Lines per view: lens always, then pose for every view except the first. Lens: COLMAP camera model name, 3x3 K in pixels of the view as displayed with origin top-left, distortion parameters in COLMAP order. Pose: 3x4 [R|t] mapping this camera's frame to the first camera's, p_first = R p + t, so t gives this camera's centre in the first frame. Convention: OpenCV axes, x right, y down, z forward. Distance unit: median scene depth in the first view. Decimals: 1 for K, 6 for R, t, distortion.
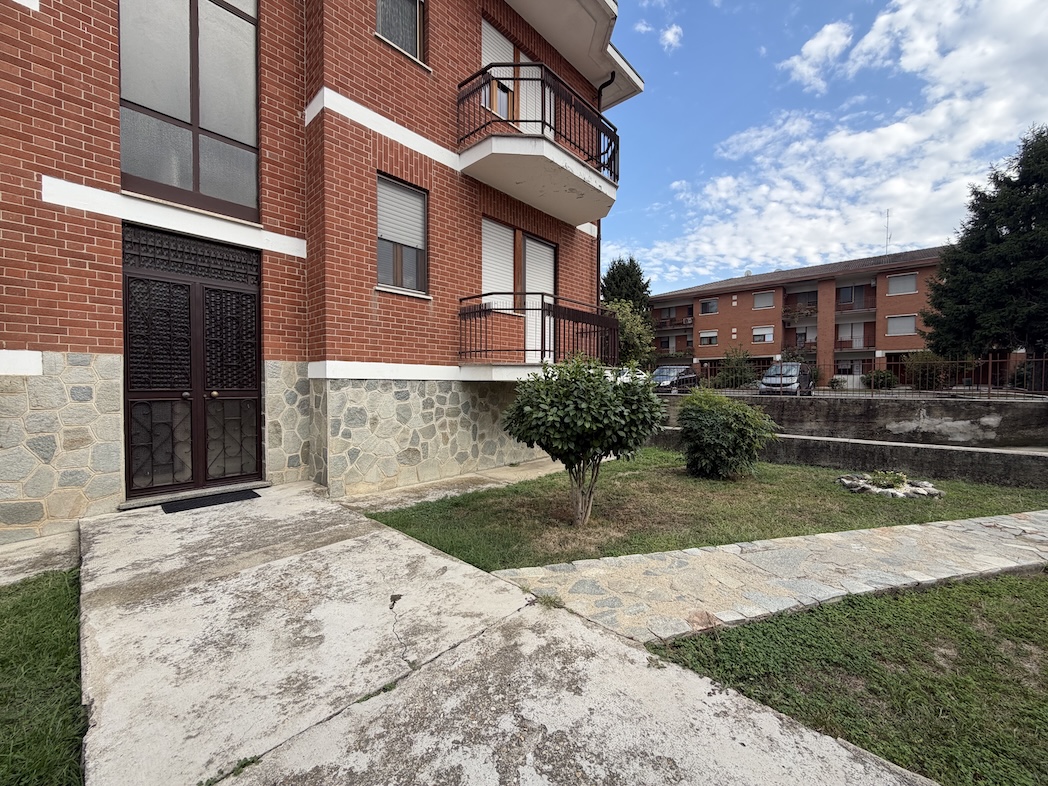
lens RADIAL K [[419.2, 0, 520.7], [0, 419.2, 391.5], [0, 0, 1]] dist [0.000575, 0.000064]
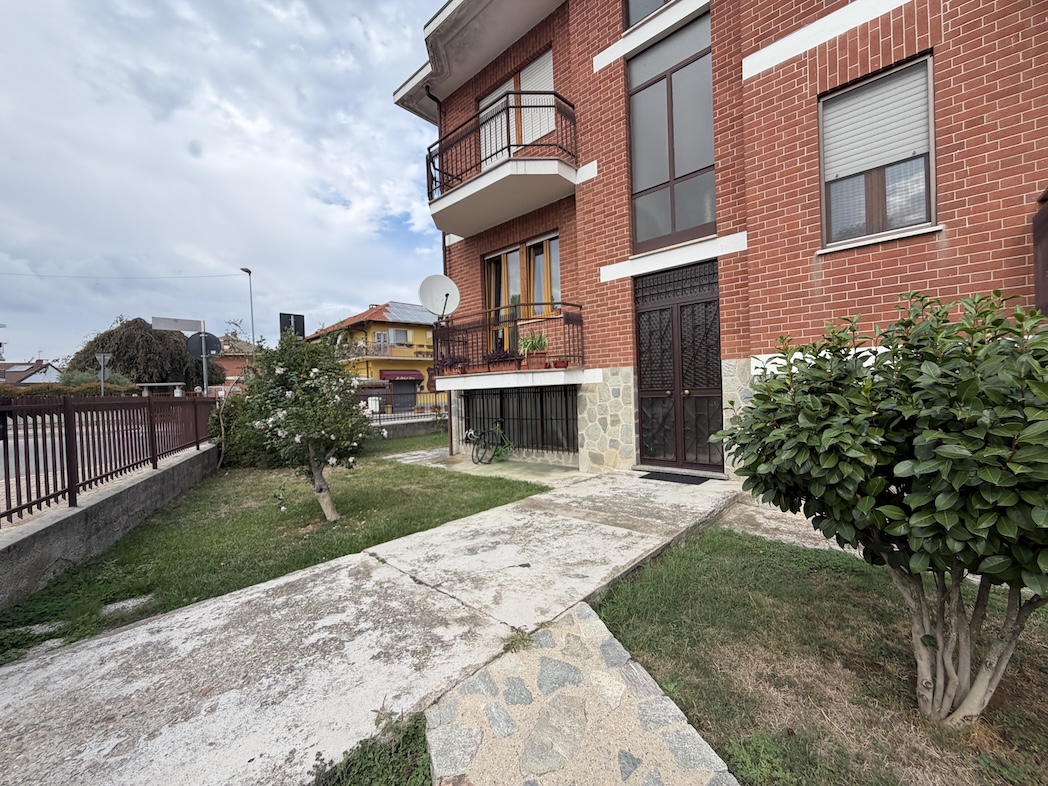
lens RADIAL K [[419.2, 0, 520.7], [0, 419.2, 391.5], [0, 0, 1]] dist [0.000575, 0.000064]
pose [[-0.002839, 0.002673, -0.999992, 0.654138], [0.020489, 0.999787, 0.002614, -0.012018], [0.999786, -0.020481, -0.002893, 0.712812]]
